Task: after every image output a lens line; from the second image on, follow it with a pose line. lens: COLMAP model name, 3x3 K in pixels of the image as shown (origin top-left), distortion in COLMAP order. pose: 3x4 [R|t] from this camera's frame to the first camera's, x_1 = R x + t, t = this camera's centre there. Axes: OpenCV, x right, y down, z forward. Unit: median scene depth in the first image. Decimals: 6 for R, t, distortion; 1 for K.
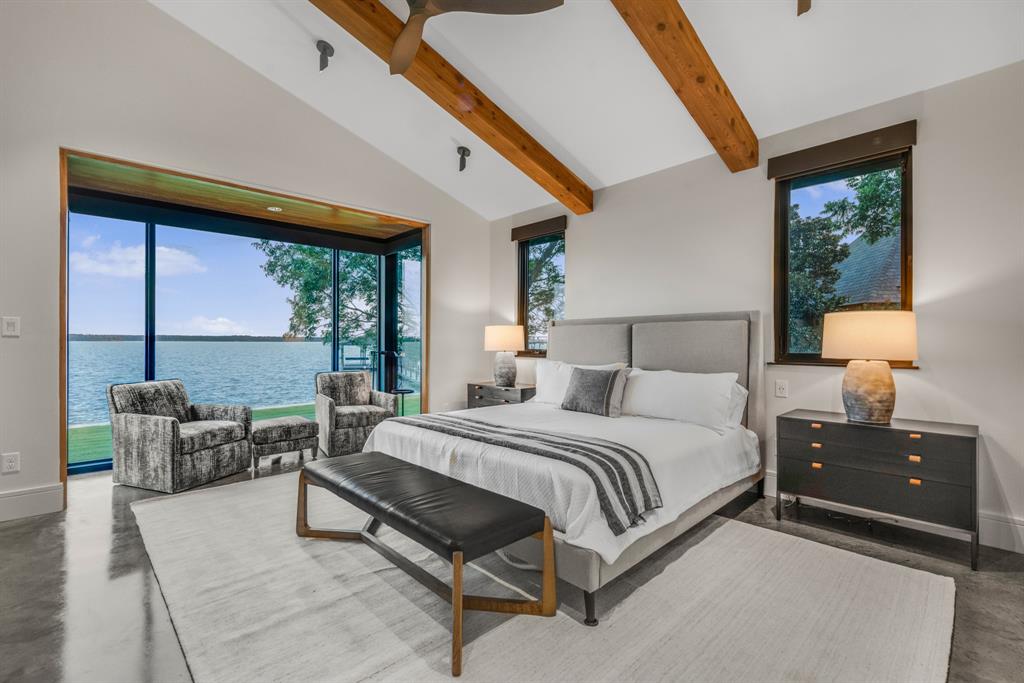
lens RADIAL K [[444.8, 0, 512.0], [0, 444.8, 341.5], [0, 0, 1]] dist [-0.007965, -0.000385]
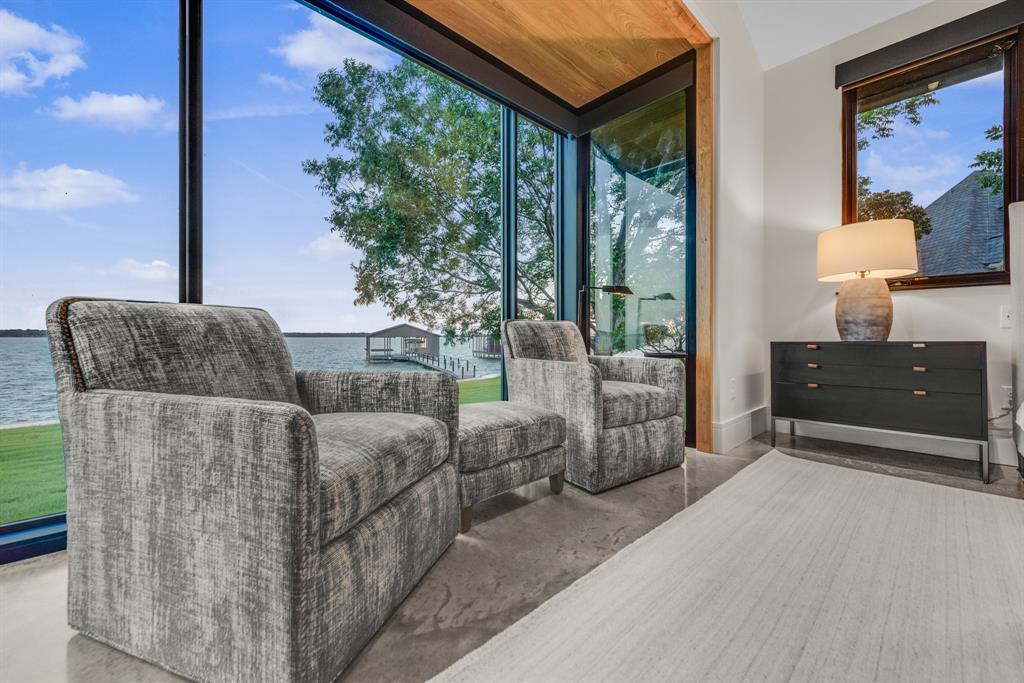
lens RADIAL K [[402.7, 0, 512.0], [0, 402.7, 341.5], [0, 0, 1]] dist [0.000532, -0.000104]
pose [[0.999941, -0.002664, -0.010495, -0.548527], [0.002797, 0.999915, 0.012721, 0.115594], [0.010460, -0.012750, 0.999864, 0.666755]]
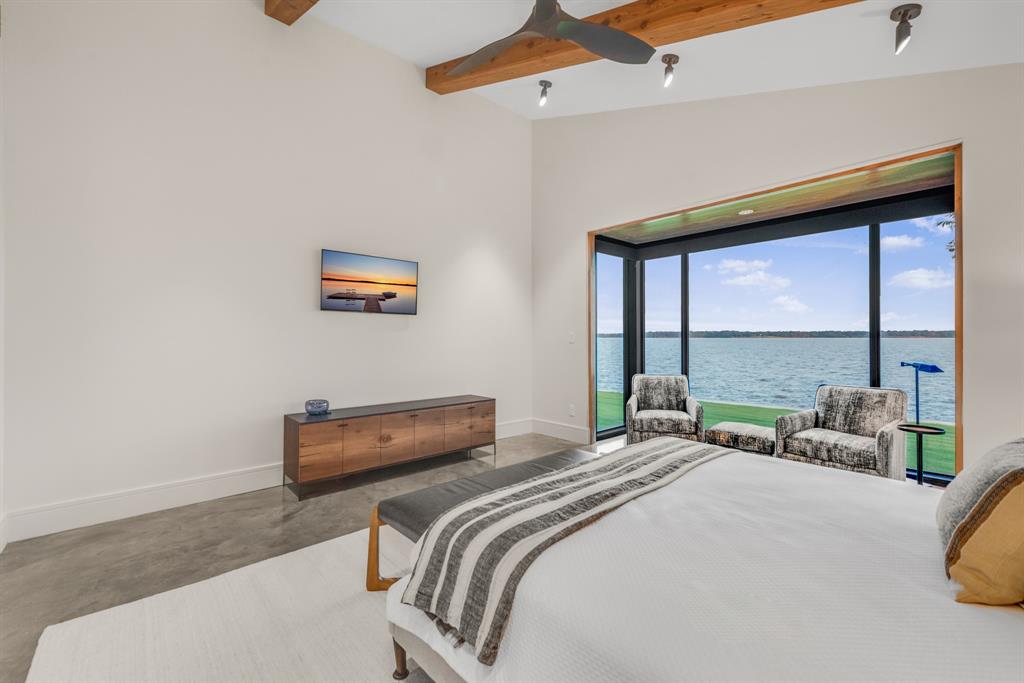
lens RADIAL K [[423.0, 0, 499.2], [0, 423.0, 336.6], [0, 0, 1]] dist [0.000278, -0.000025]
pose [[-0.045813, 0.000945, -0.998950, 0.488934], [0.008323, 0.999965, 0.000565, -0.031413], [0.998915, -0.008289, -0.045819, 0.561223]]
